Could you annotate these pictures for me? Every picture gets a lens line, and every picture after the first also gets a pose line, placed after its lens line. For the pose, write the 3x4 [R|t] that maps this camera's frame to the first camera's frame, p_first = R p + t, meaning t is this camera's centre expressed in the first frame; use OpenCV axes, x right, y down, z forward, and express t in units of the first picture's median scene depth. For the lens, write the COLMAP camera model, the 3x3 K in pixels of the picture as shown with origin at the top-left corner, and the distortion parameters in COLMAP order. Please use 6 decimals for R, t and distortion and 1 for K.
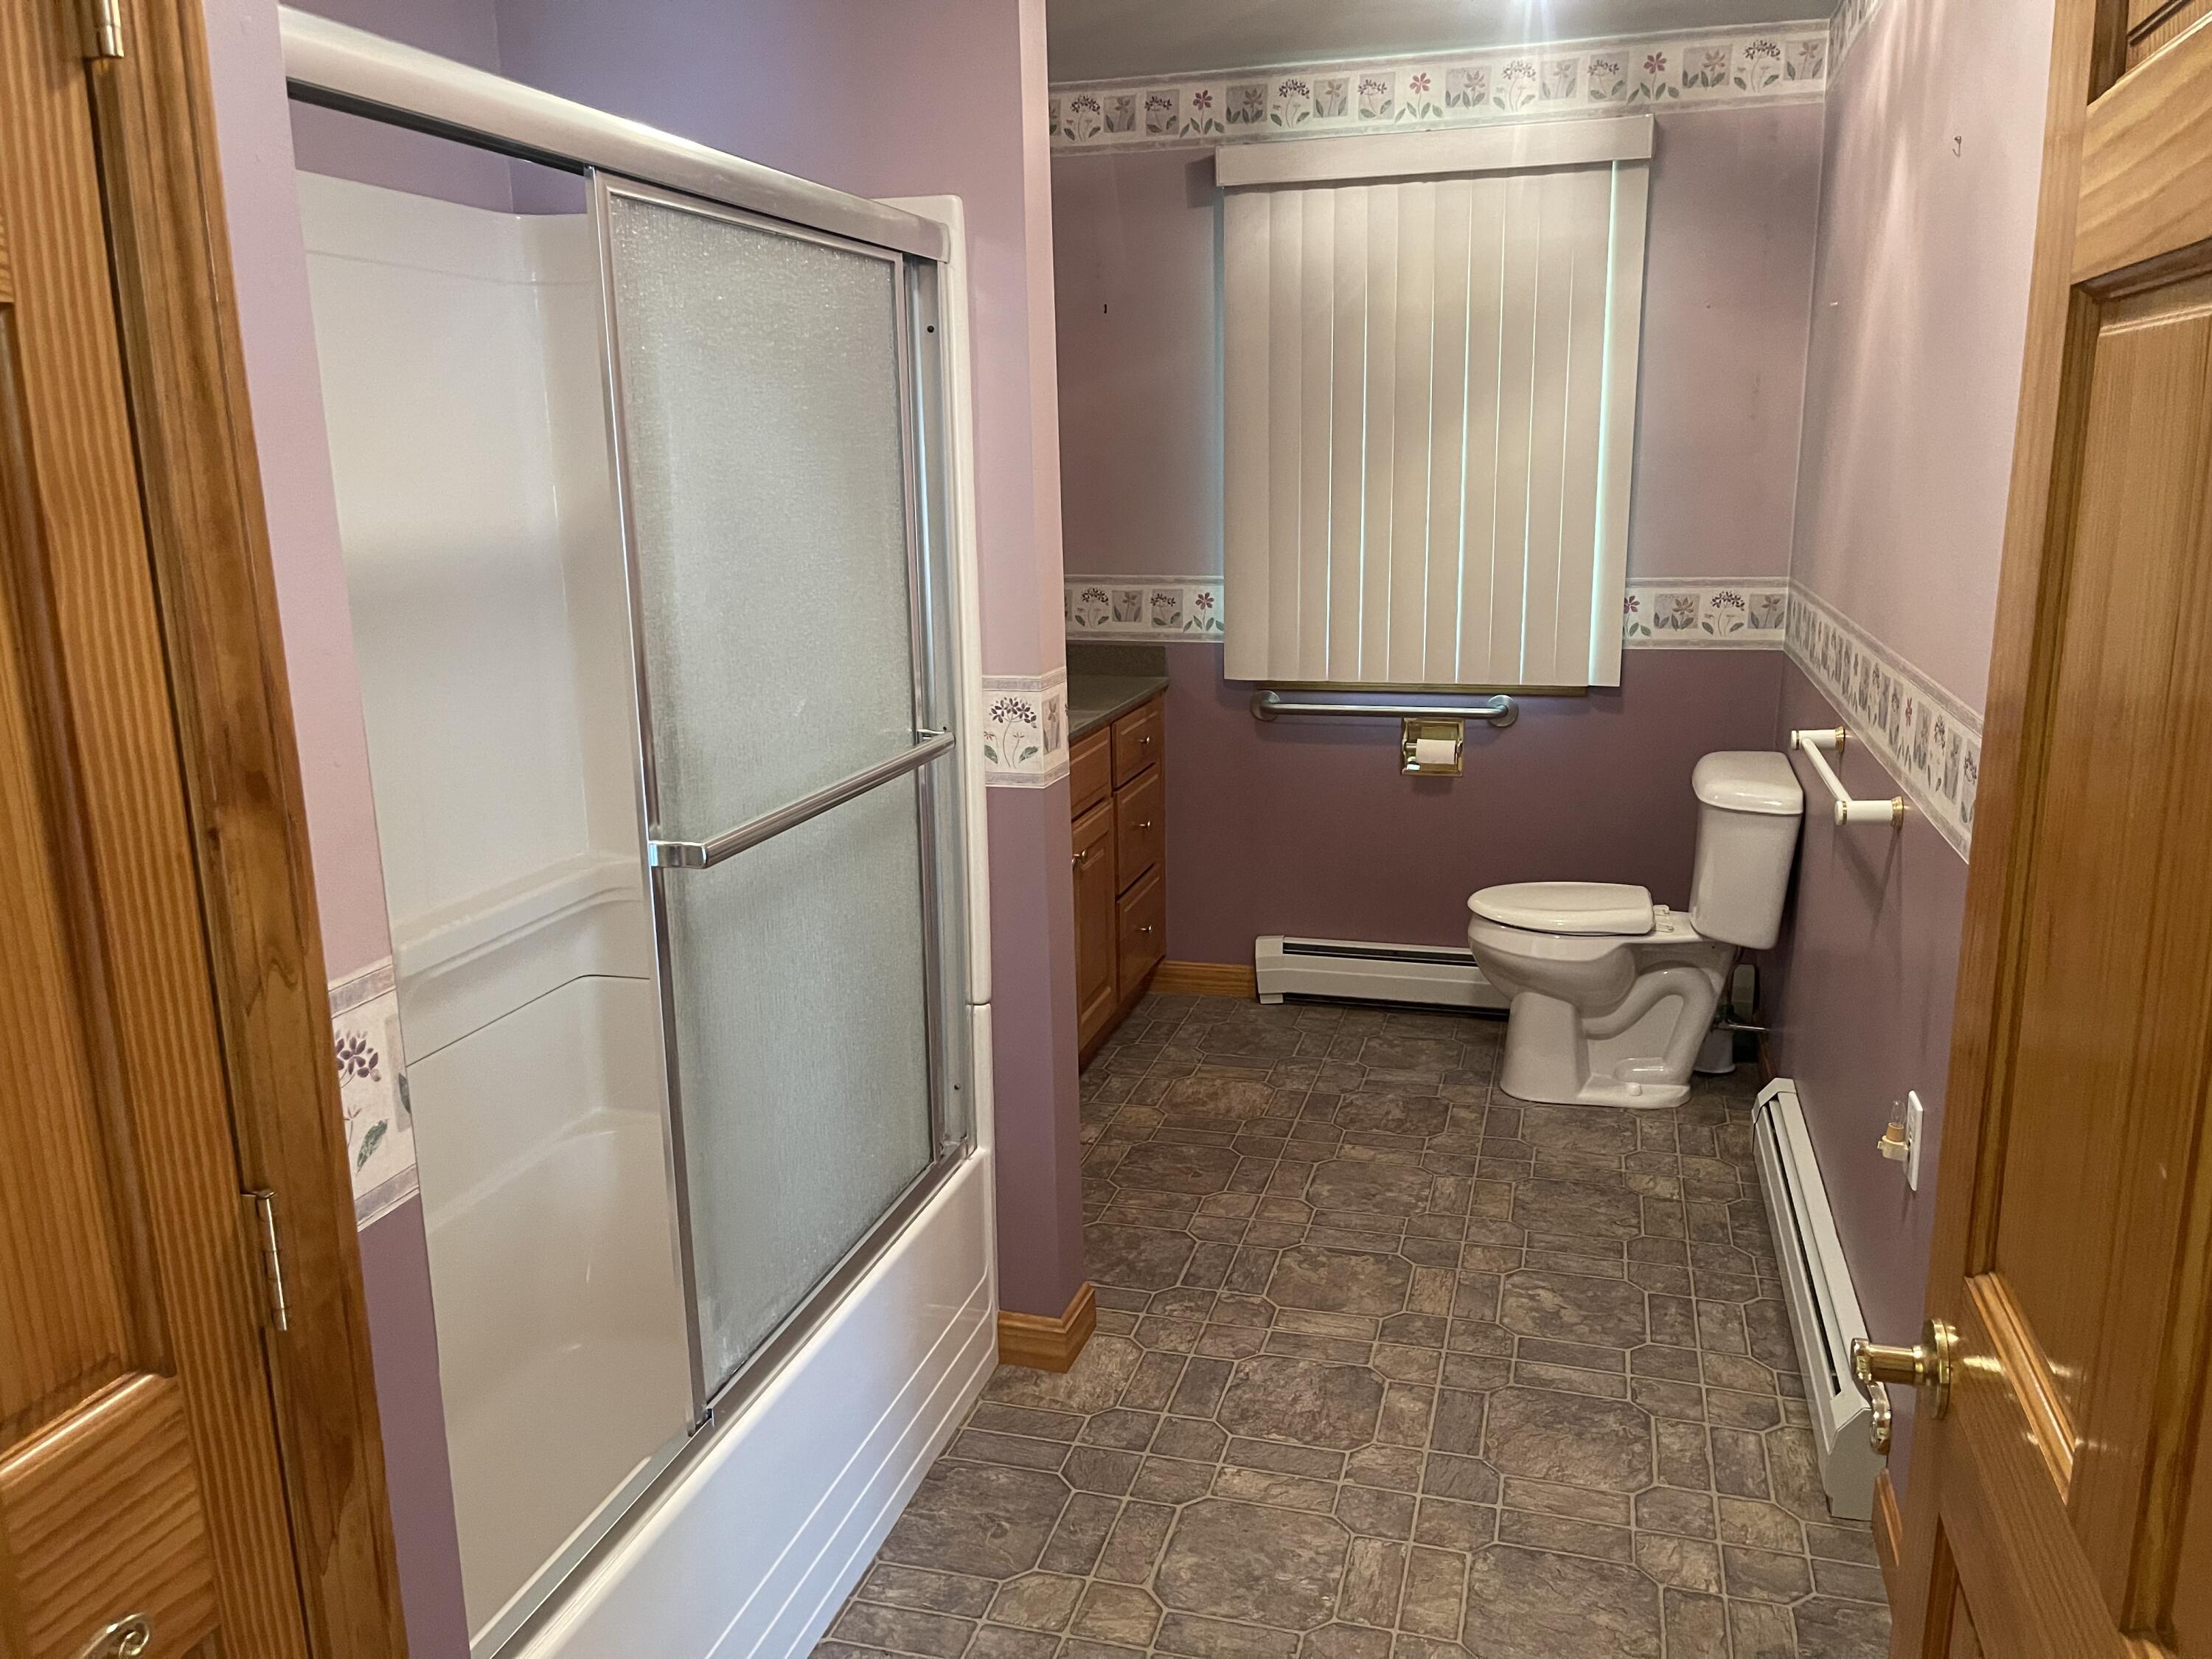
lens RADIAL K [[1678.5, 0, 1093.1], [0, 1678.5, 830.2], [0, 0, 1]] dist [0.025395, -0.039935]
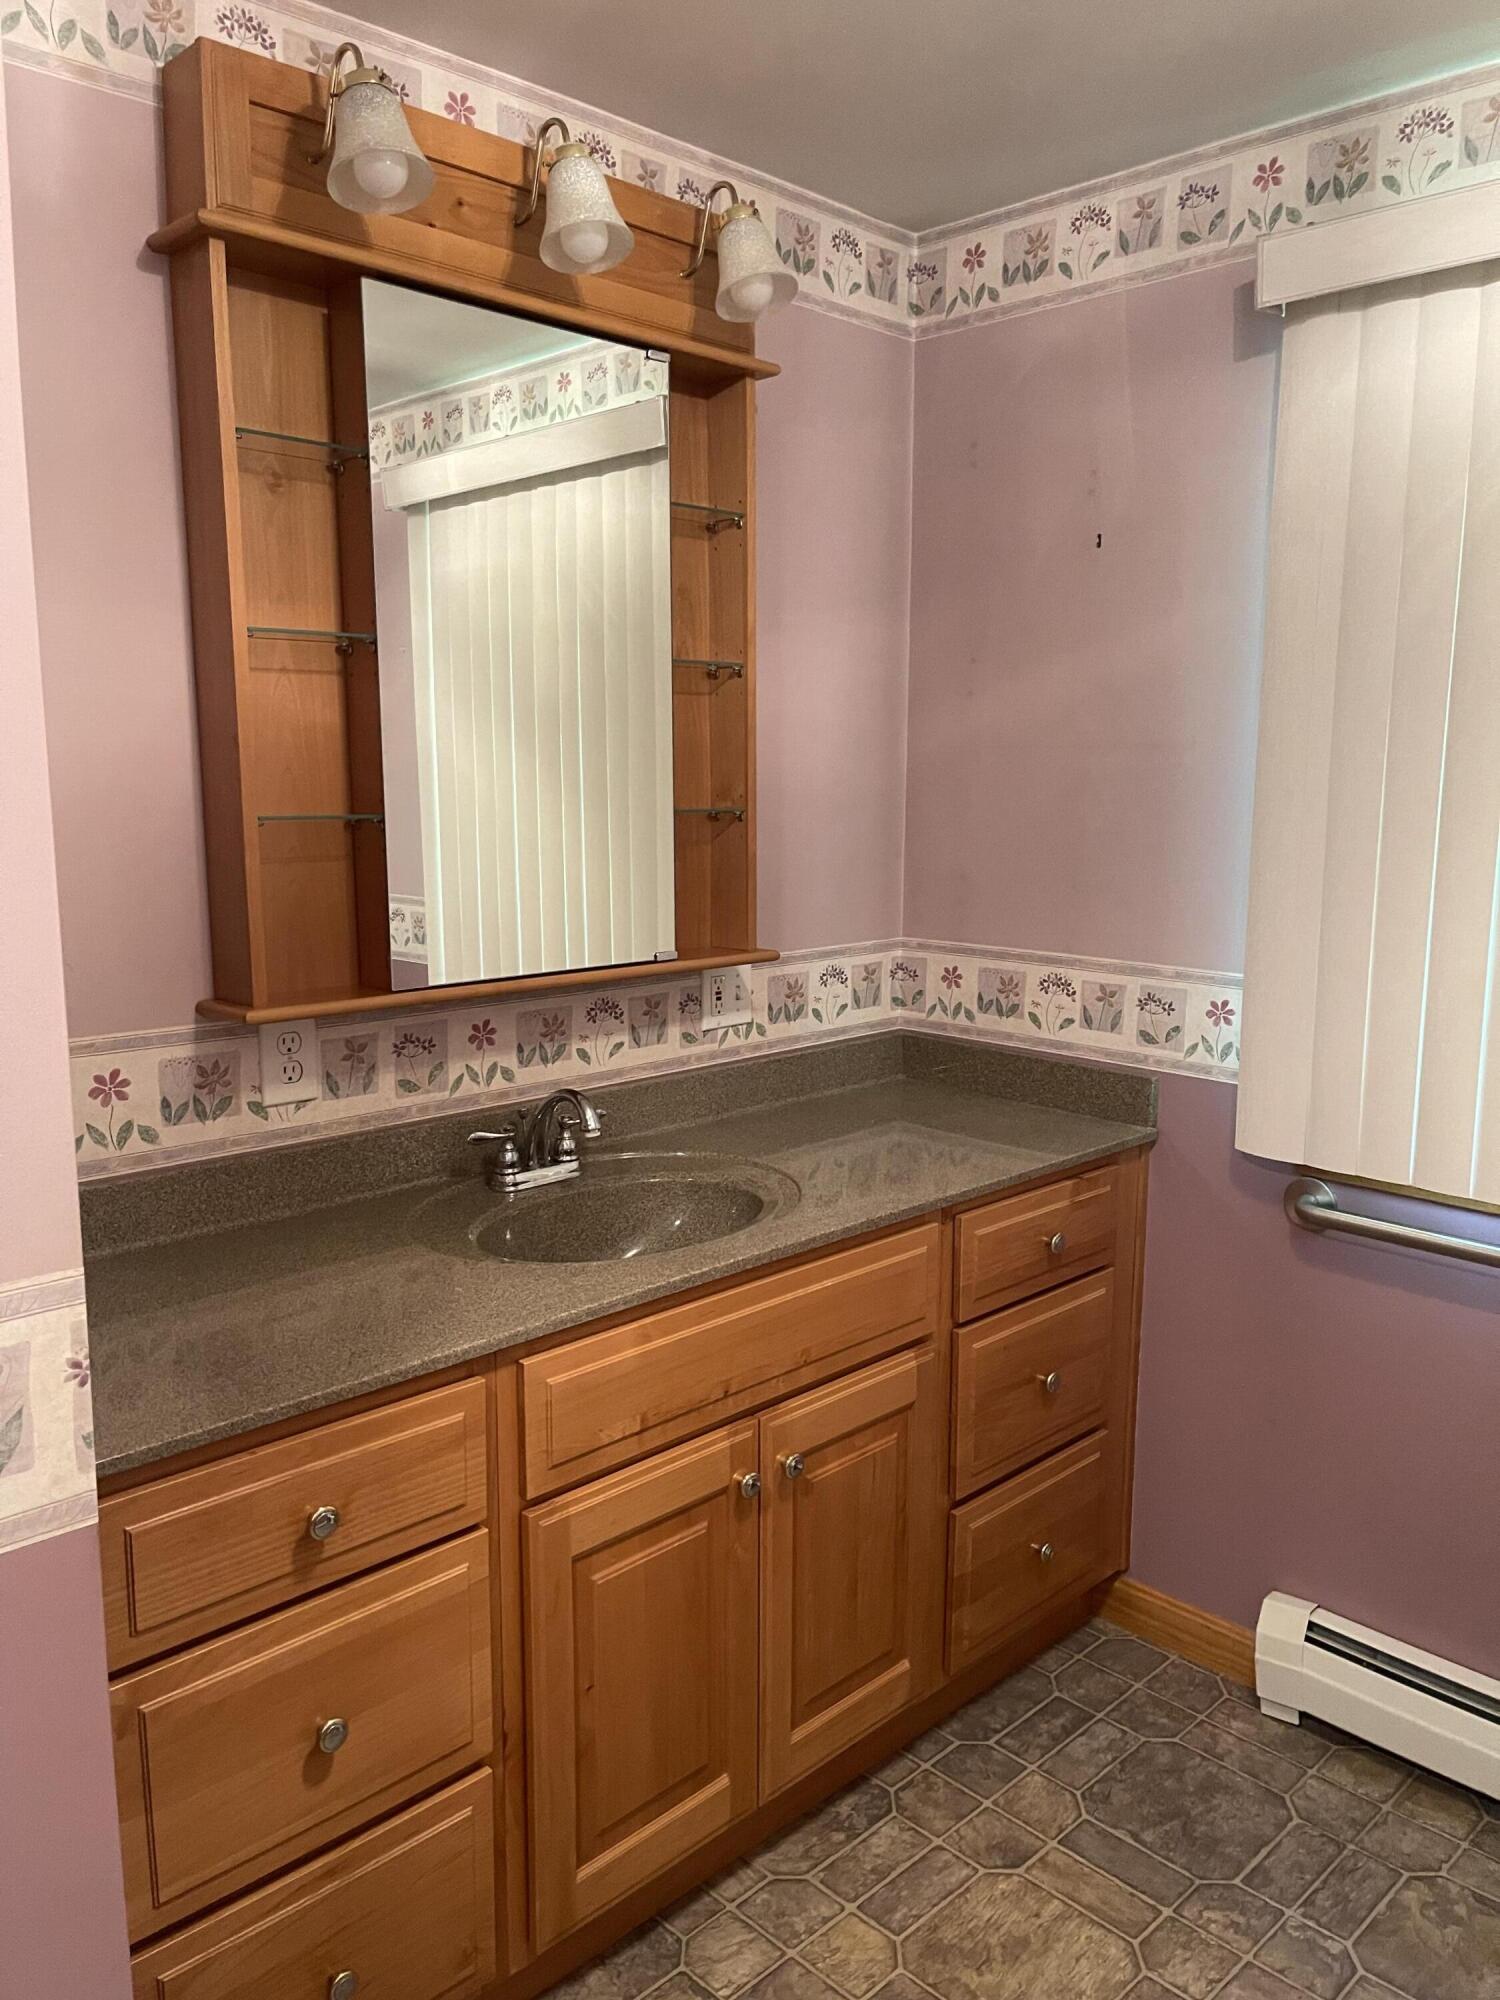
lens RADIAL K [[1517.6, 0, 760.6], [0, 1517.6, 995.8], [0, 0, 1]] dist [0.025395, -0.039935]
pose [[0.876093, 0.097270, -0.472228, 0.179774], [-0.130324, 0.990754, -0.037705, -0.102028], [0.464195, 0.094576, 0.880669, 0.454821]]
